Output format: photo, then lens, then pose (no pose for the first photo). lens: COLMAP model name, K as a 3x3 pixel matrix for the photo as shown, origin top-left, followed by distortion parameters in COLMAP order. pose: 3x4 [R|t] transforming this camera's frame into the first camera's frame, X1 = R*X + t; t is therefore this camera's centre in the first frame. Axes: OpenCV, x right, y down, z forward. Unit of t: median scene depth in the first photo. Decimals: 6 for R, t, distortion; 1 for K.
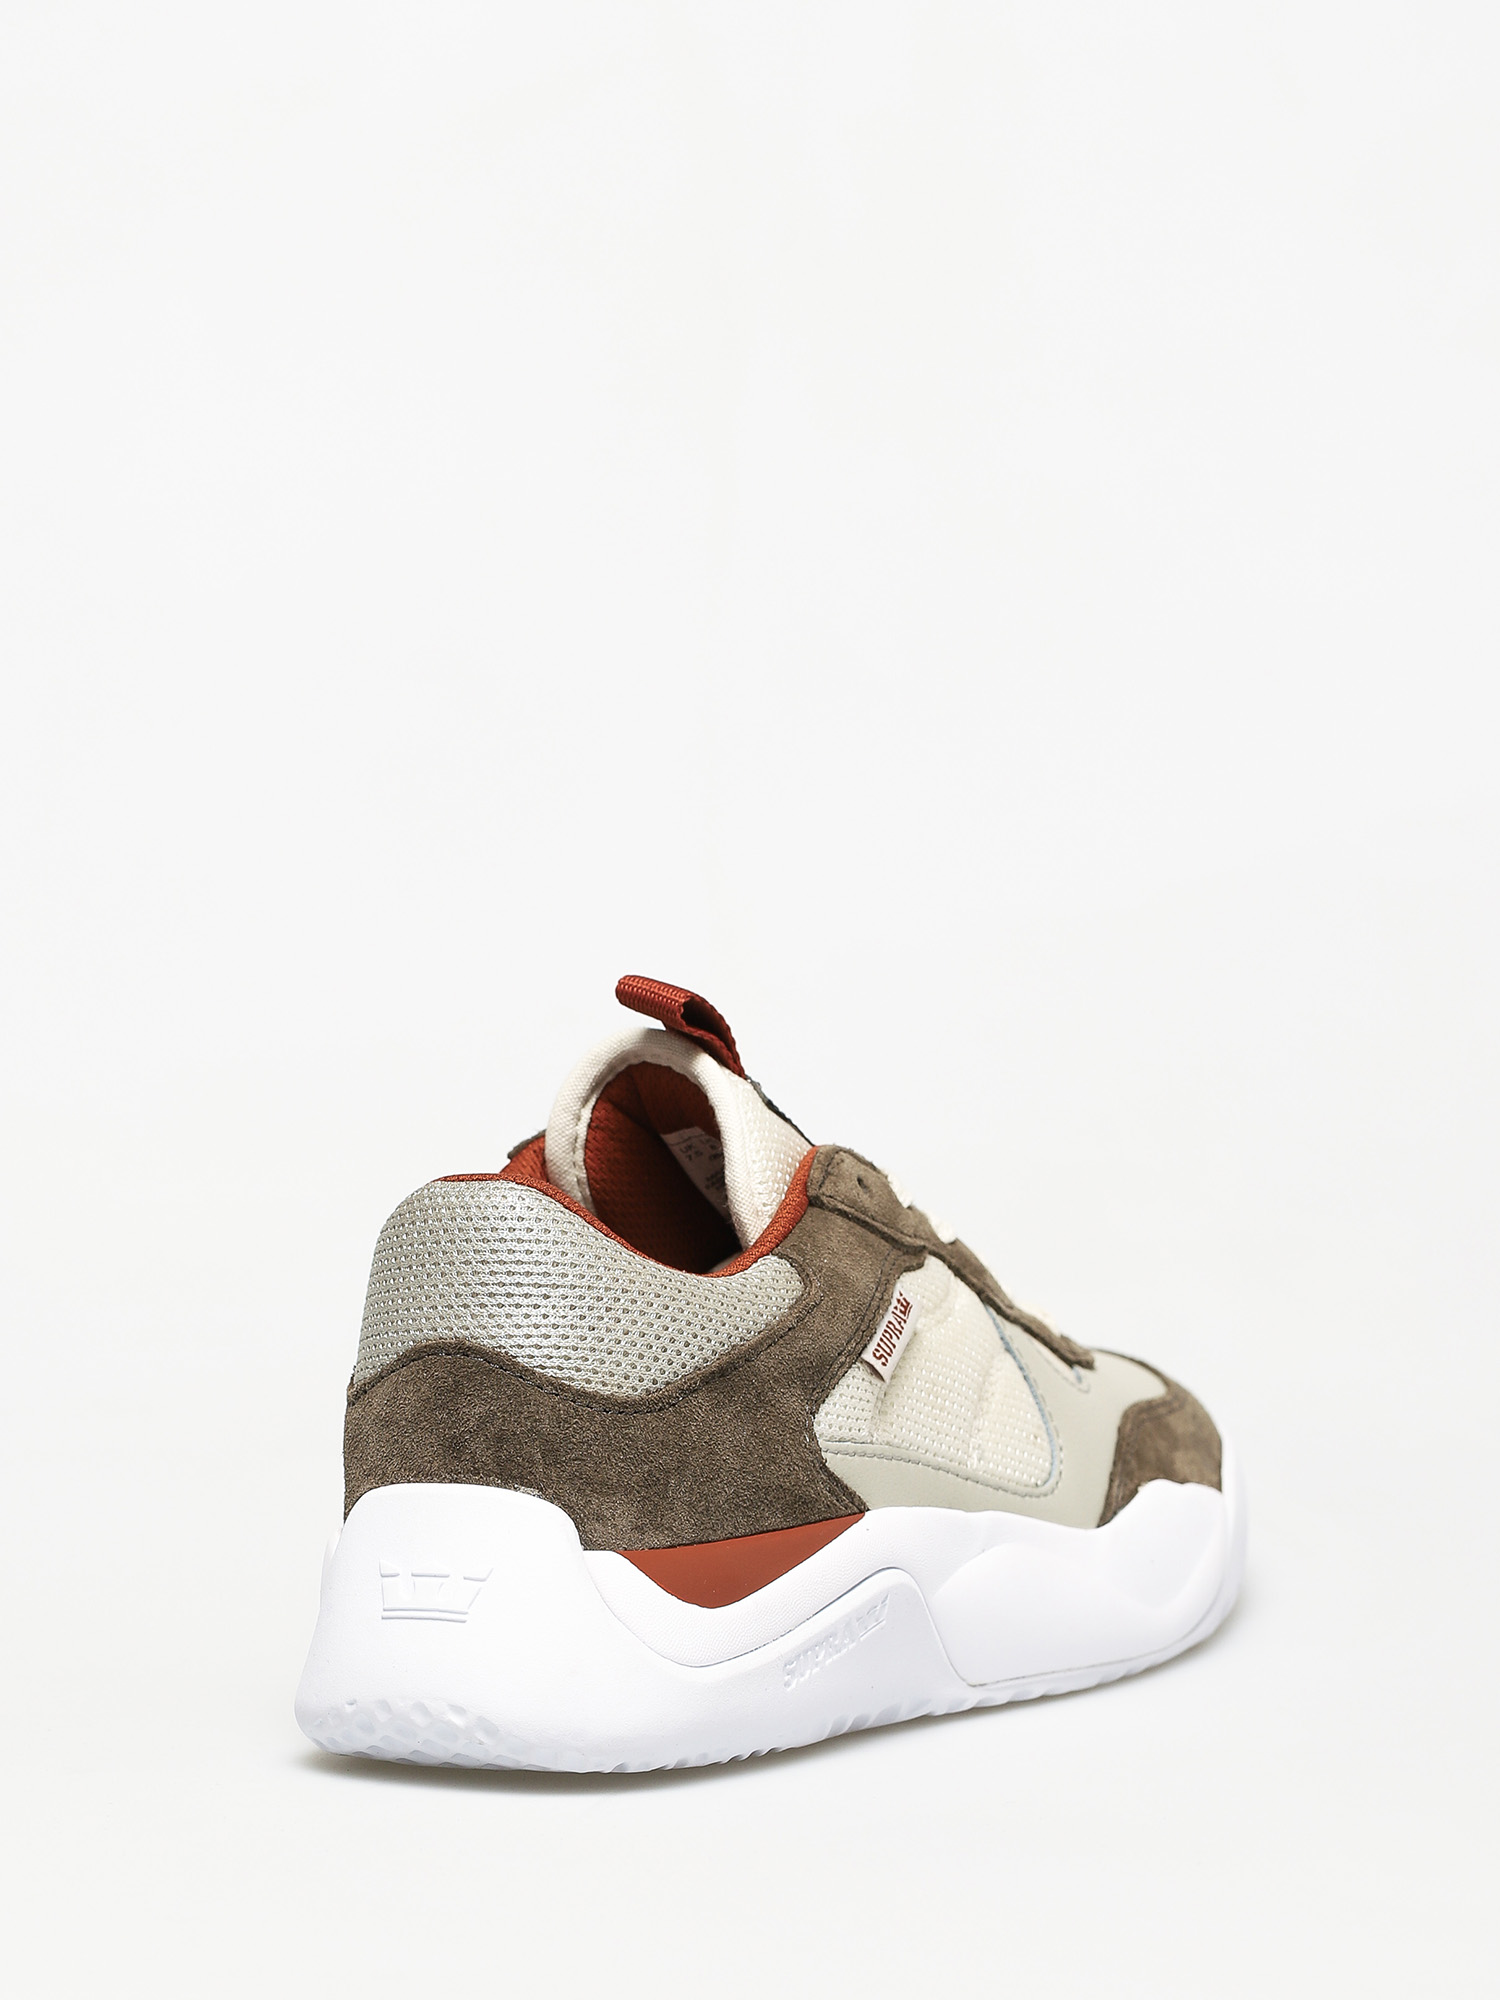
lens RADIAL K [[5624.3, 0, 749.7], [0, 5624.3, 1000.1], [0, 0, 1]] dist [-0.007852, 0.000000]
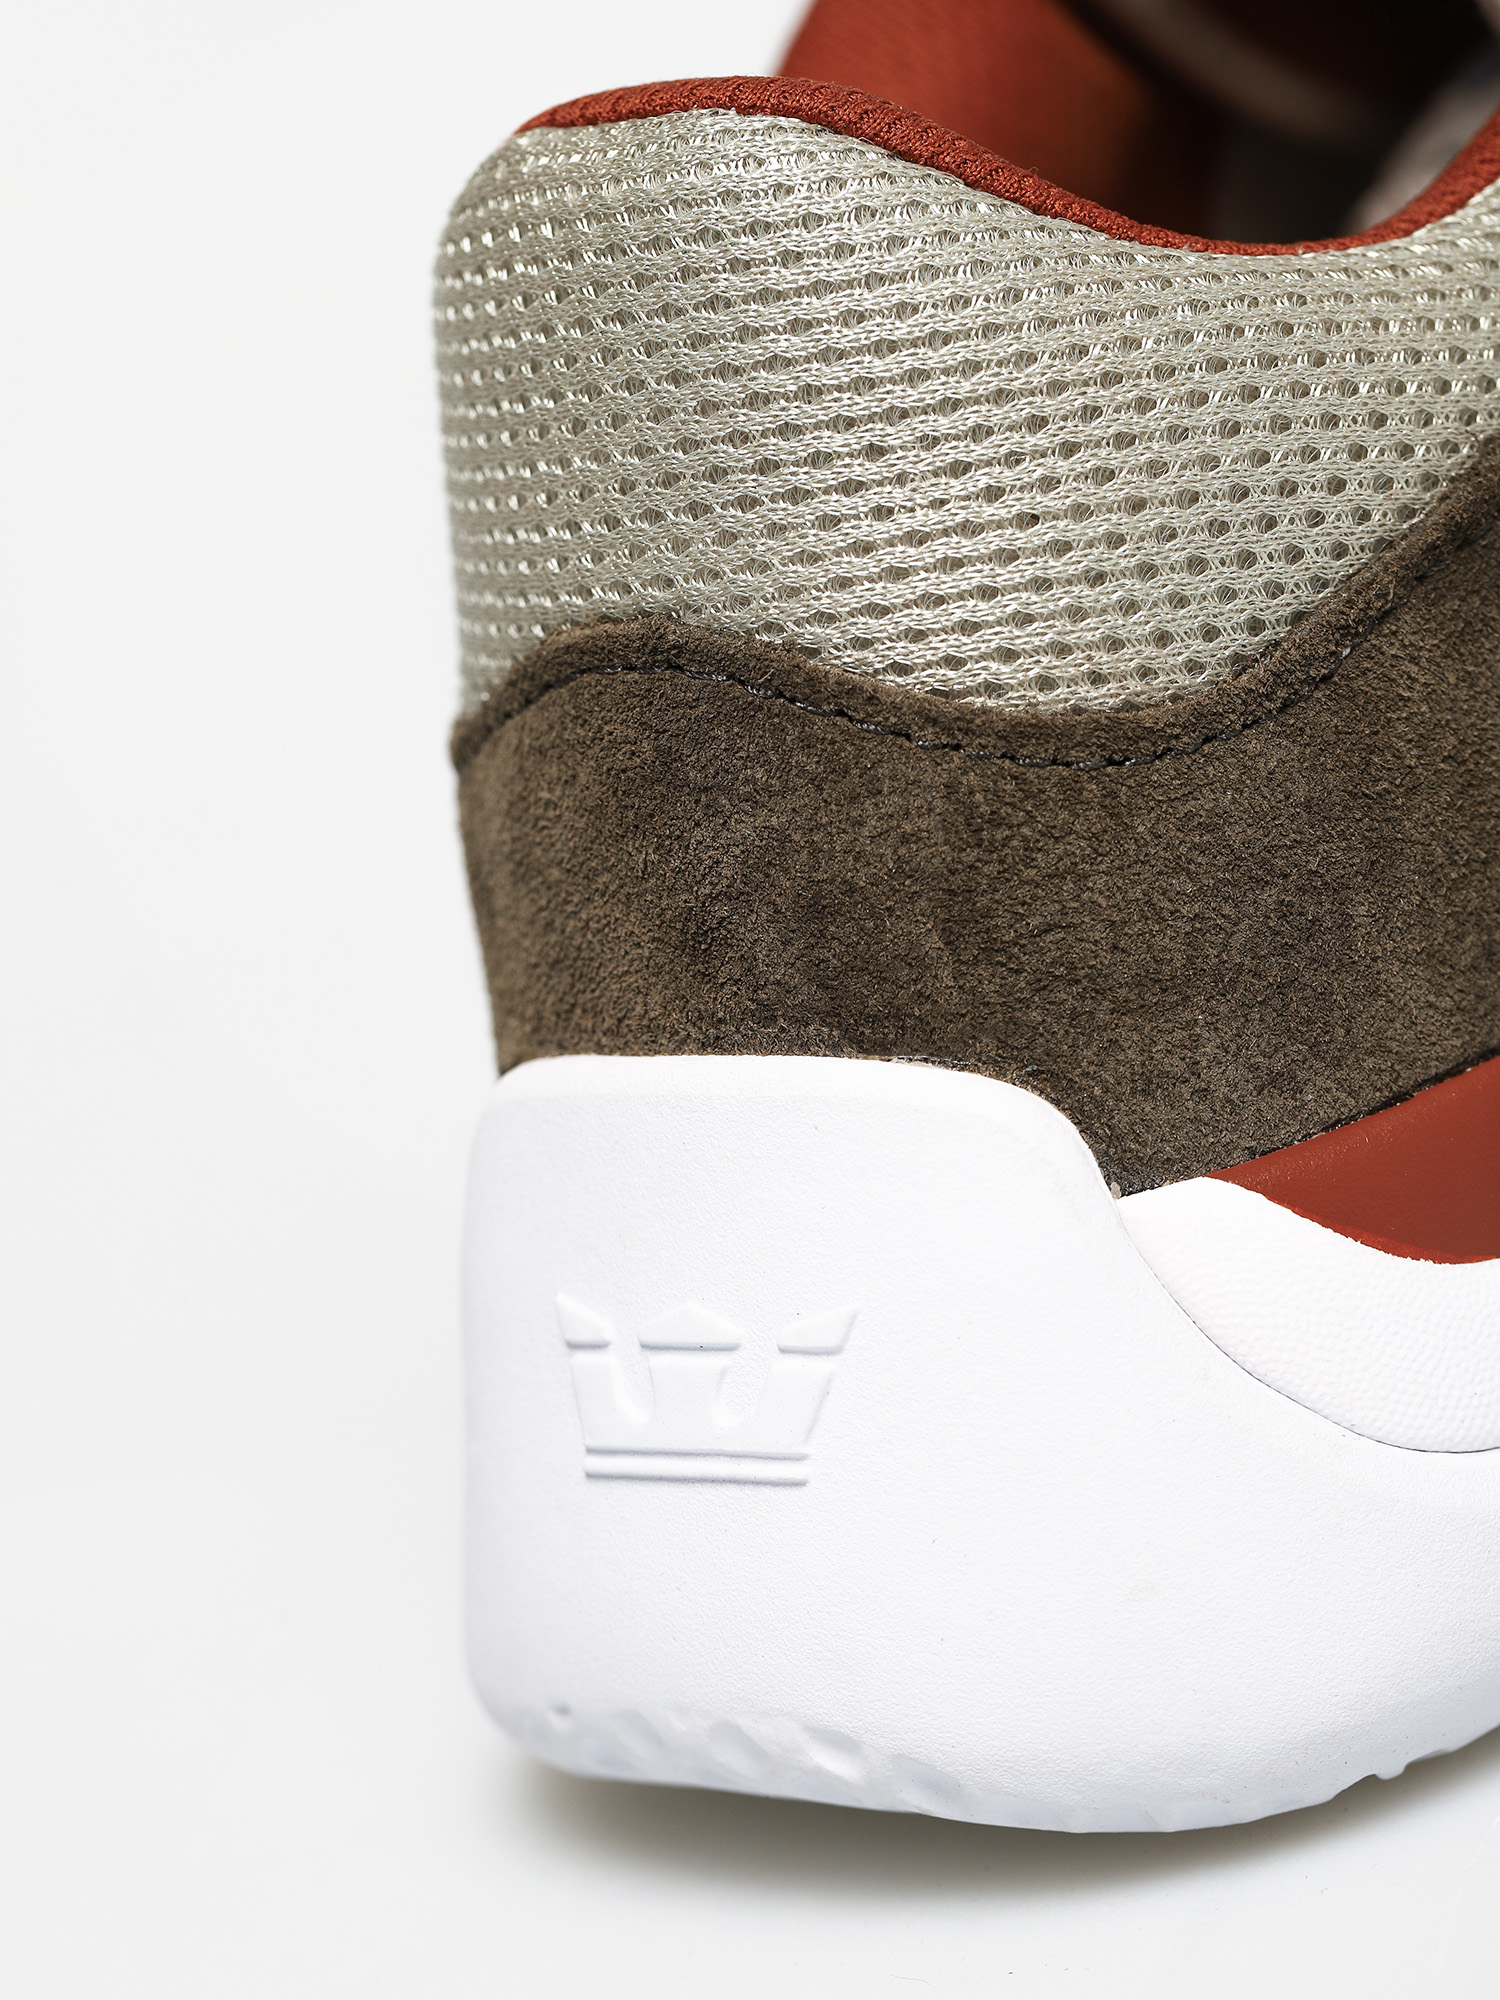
lens RADIAL K [[5624.3, 0, 752.5], [0, 5624.3, 999.6], [0, 0, 1]] dist [-0.007852, 0.000000]
pose [[0.958853, -0.161645, -0.233394, 0.028881], [0.220771, 0.941403, 0.254992, -0.002689], [0.178499, -0.296026, 0.938353, 0.682200]]
